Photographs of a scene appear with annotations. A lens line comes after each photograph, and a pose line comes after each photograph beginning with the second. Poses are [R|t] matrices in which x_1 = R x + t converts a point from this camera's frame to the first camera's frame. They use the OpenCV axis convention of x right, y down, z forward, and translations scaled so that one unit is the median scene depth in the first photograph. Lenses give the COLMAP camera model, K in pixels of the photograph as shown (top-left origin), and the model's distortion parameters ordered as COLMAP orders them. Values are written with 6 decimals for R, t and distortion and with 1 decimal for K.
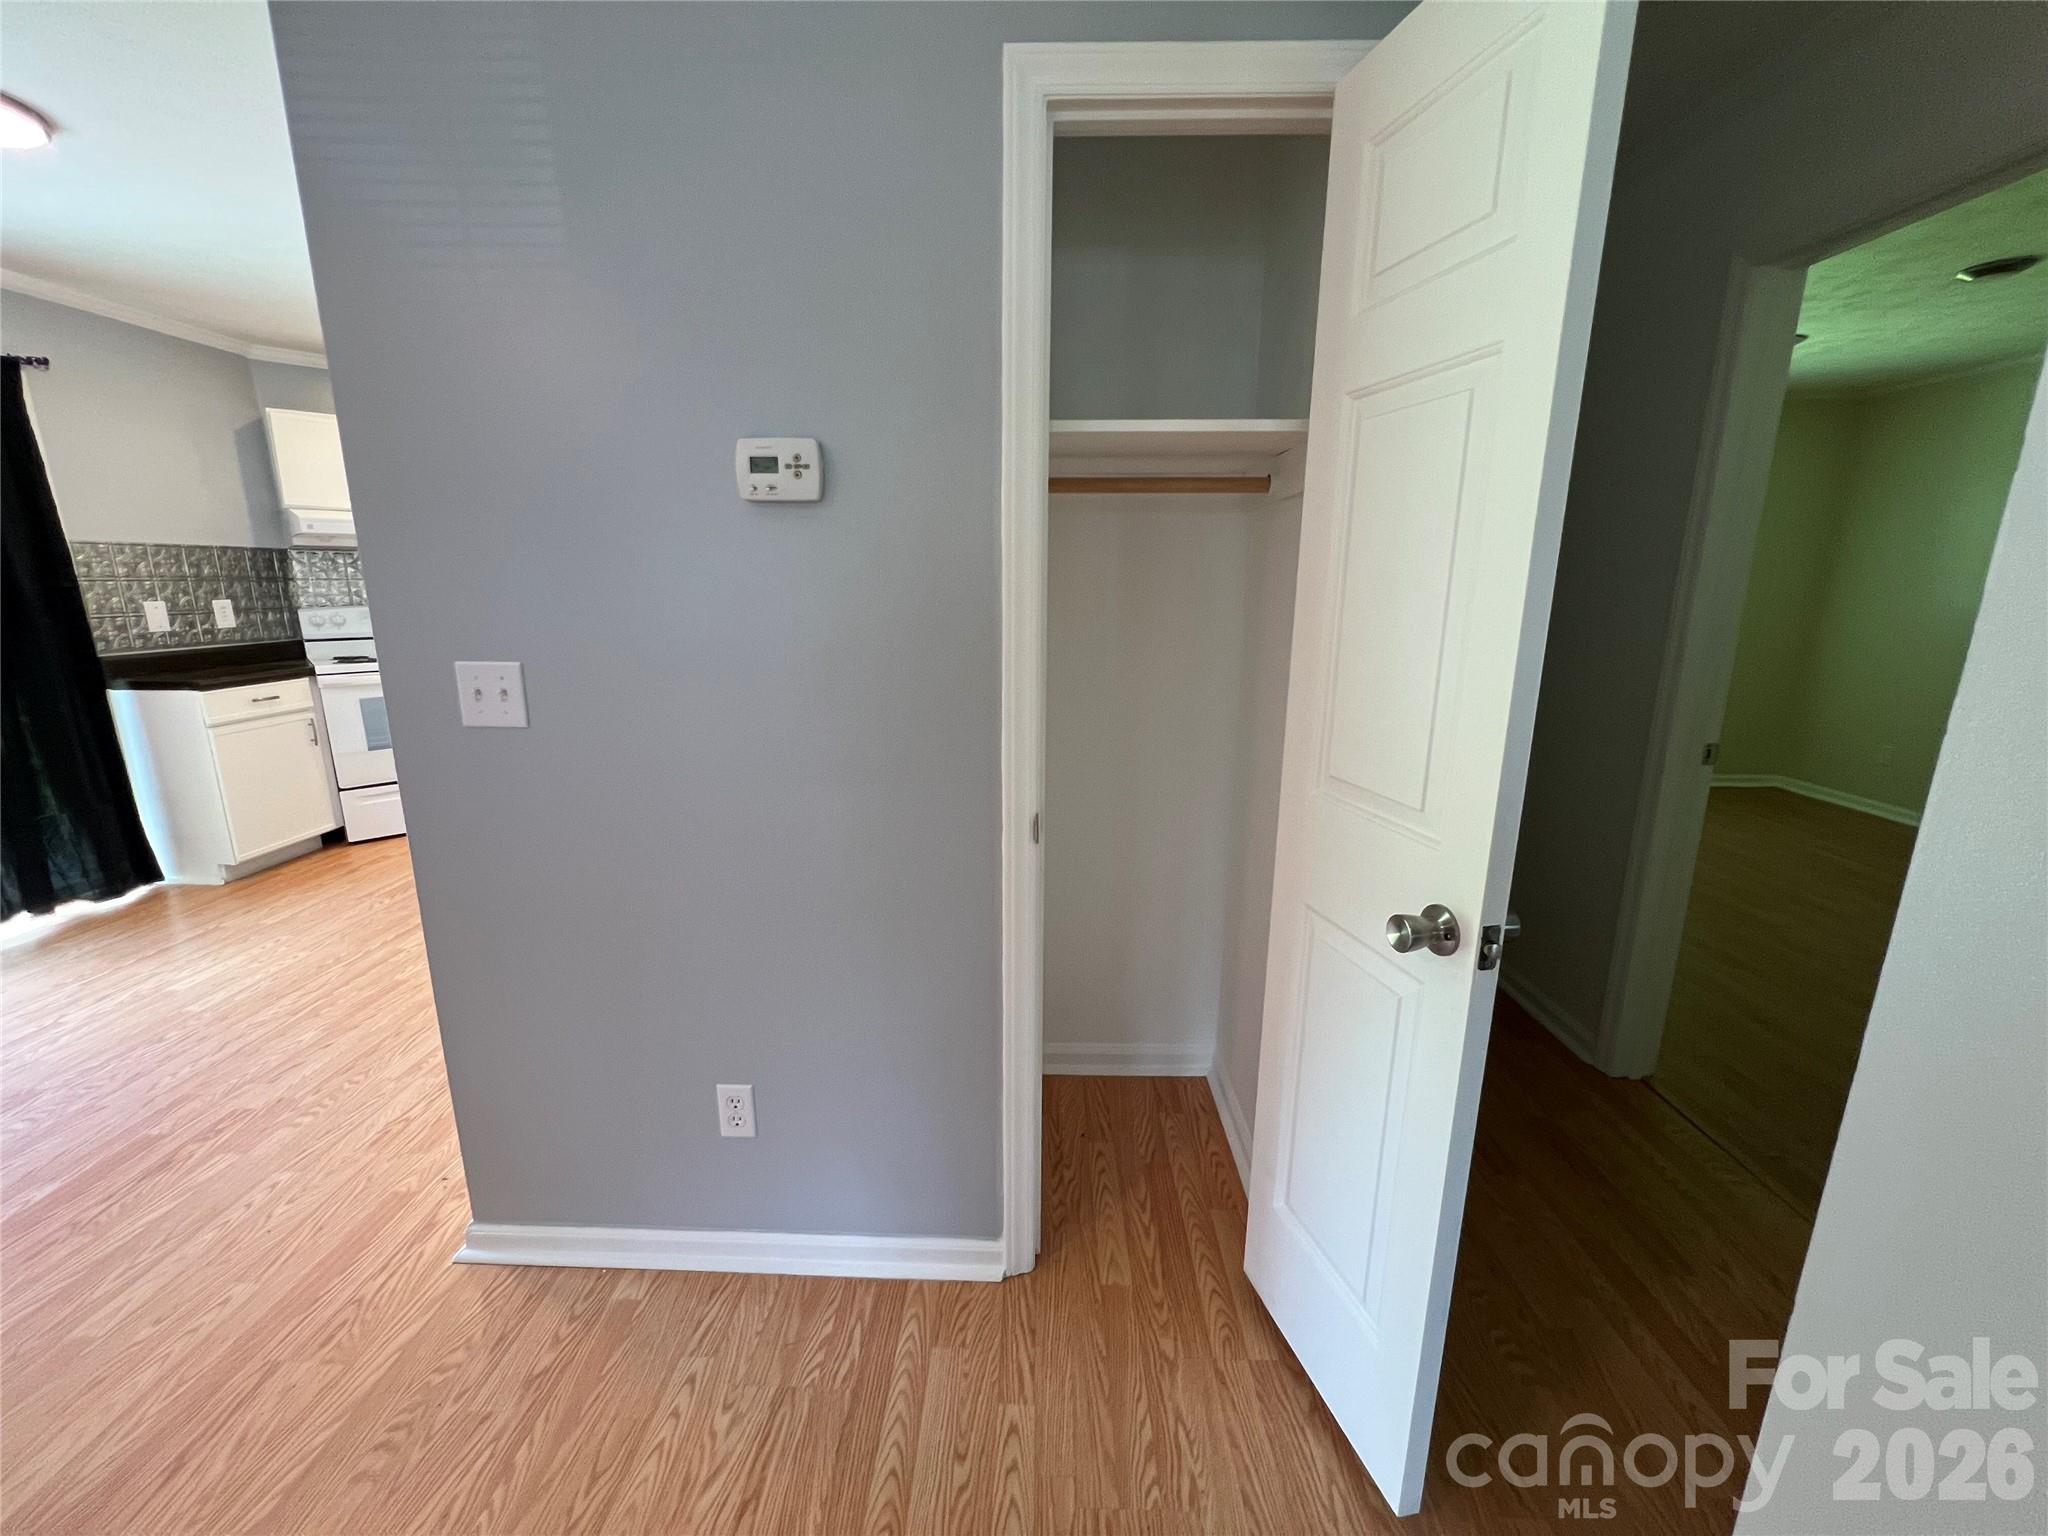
lens RADIAL K [[820.3, 0, 1024.8], [0, 820.3, 765.5], [0, 0, 1]] dist [-0.003510, 0.000434]
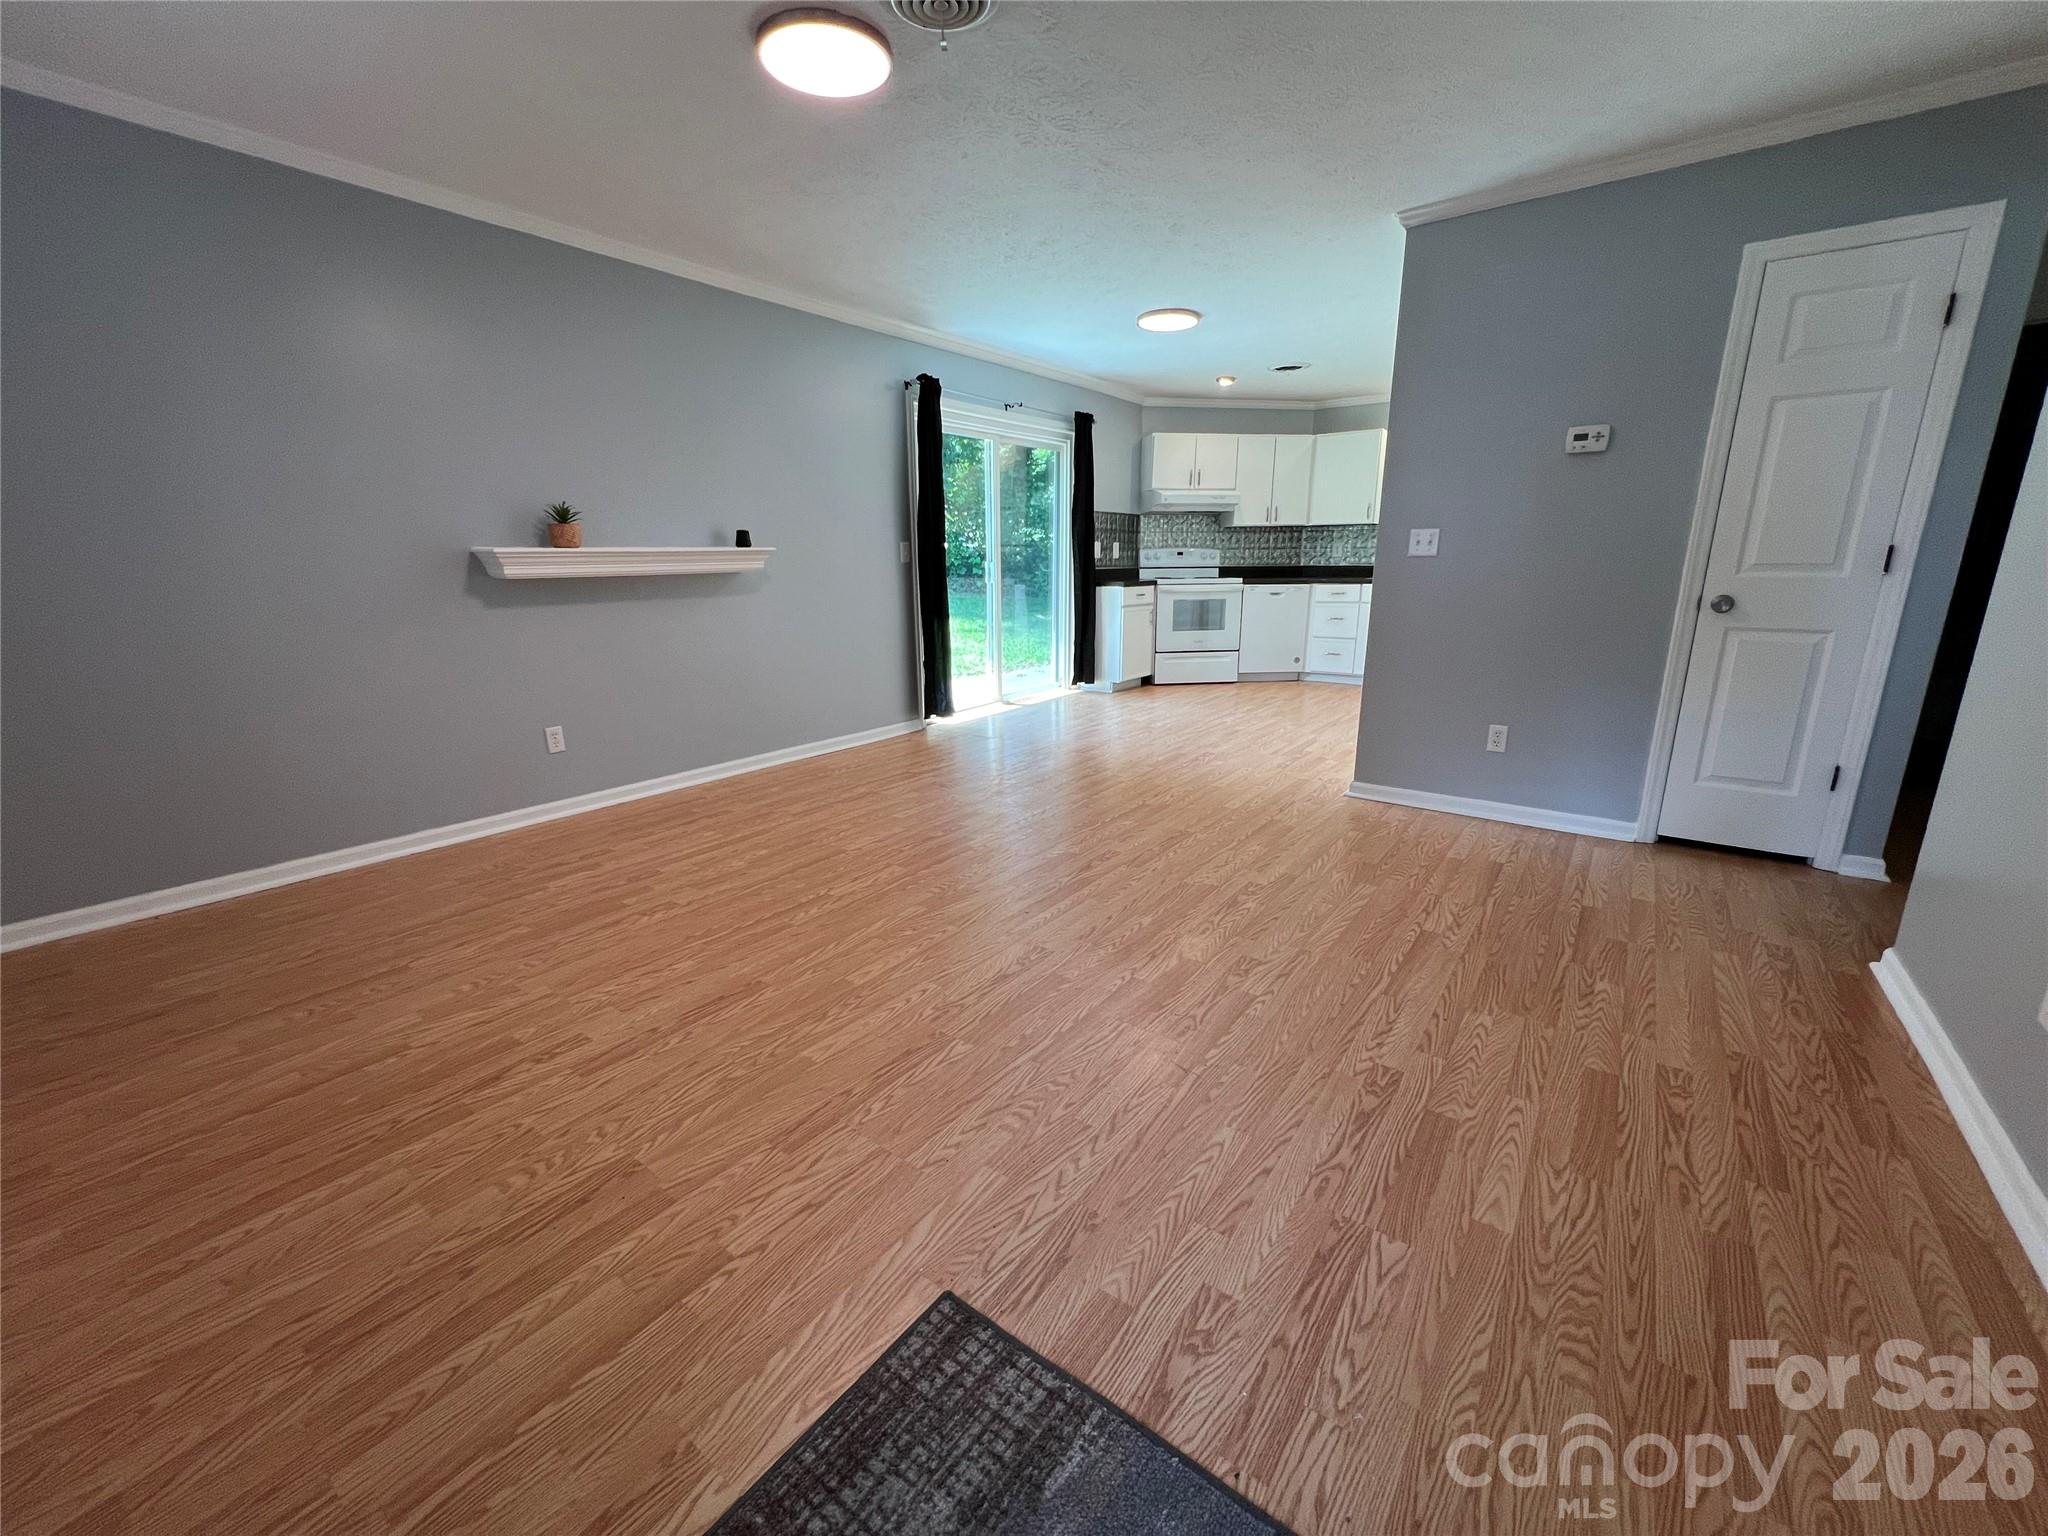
lens RADIAL K [[820.3, 0, 1015.7], [0, 820.3, 766.7], [0, 0, 1]] dist [-0.003510, 0.000434]
pose [[0.811028, 0.133531, -0.569564, -0.056472], [-0.121123, 0.990833, 0.059823, 0.211237], [0.572331, 0.020469, 0.819767, -0.619541]]
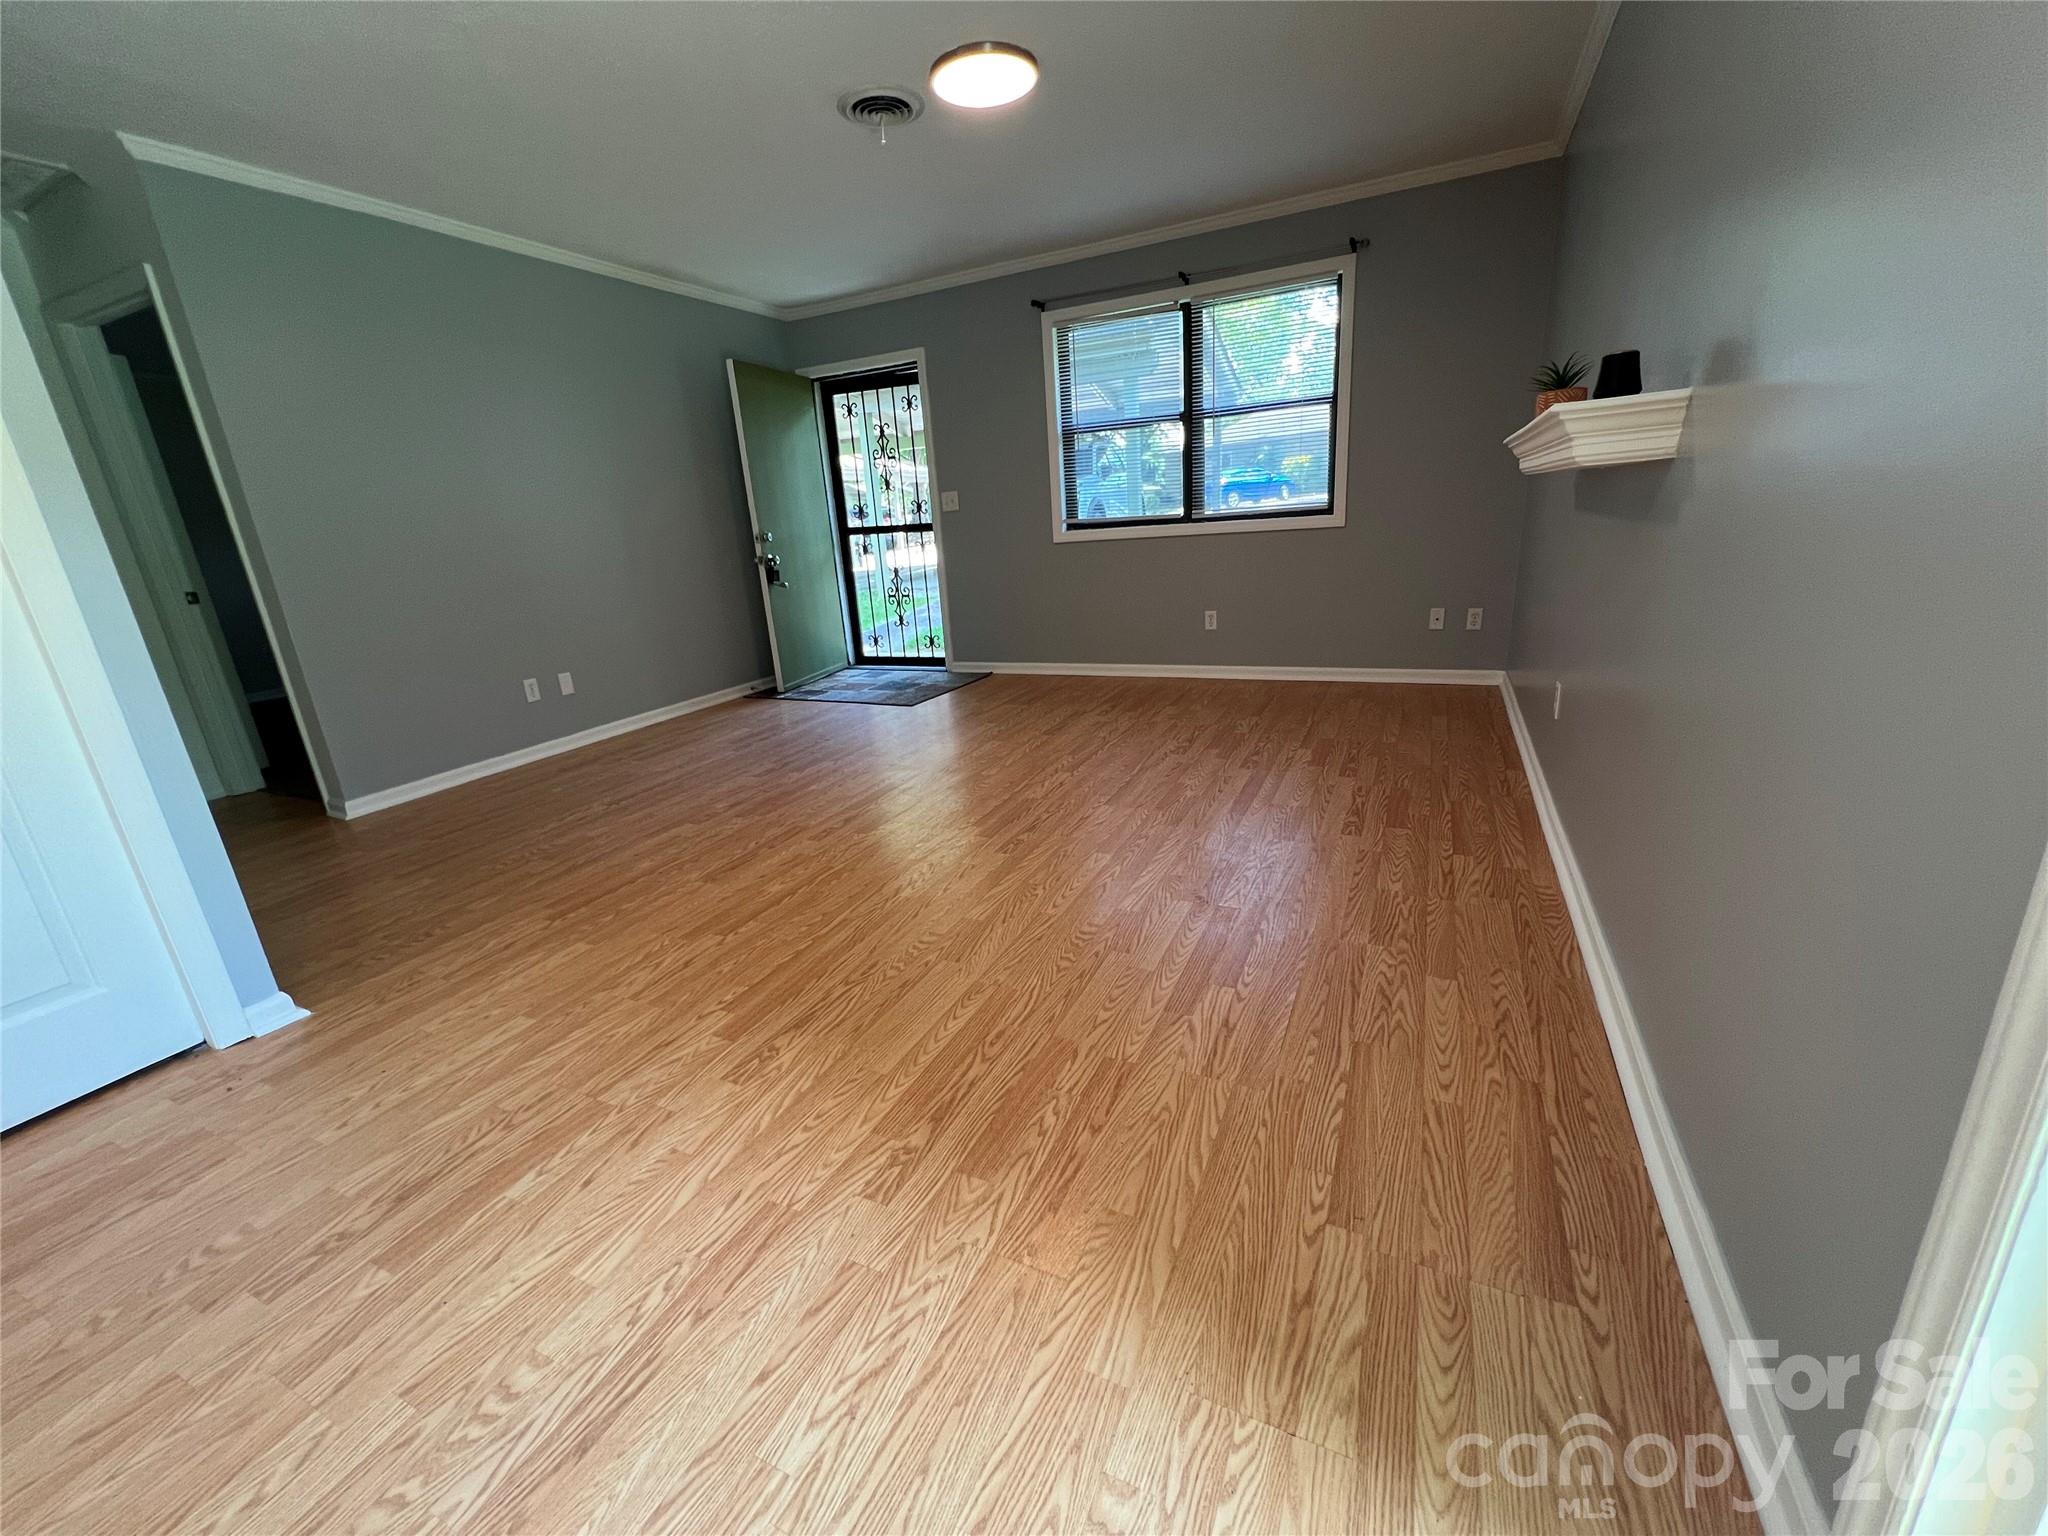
lens RADIAL K [[820.3, 0, 1017.6], [0, 820.3, 762.9], [0, 0, 1]] dist [-0.003510, 0.000434]
pose [[-0.907758, -0.065371, 0.414369, -0.894851], [0.157550, 0.862343, 0.481188, -0.051945], [-0.388784, 0.502087, -0.772500, 0.567785]]
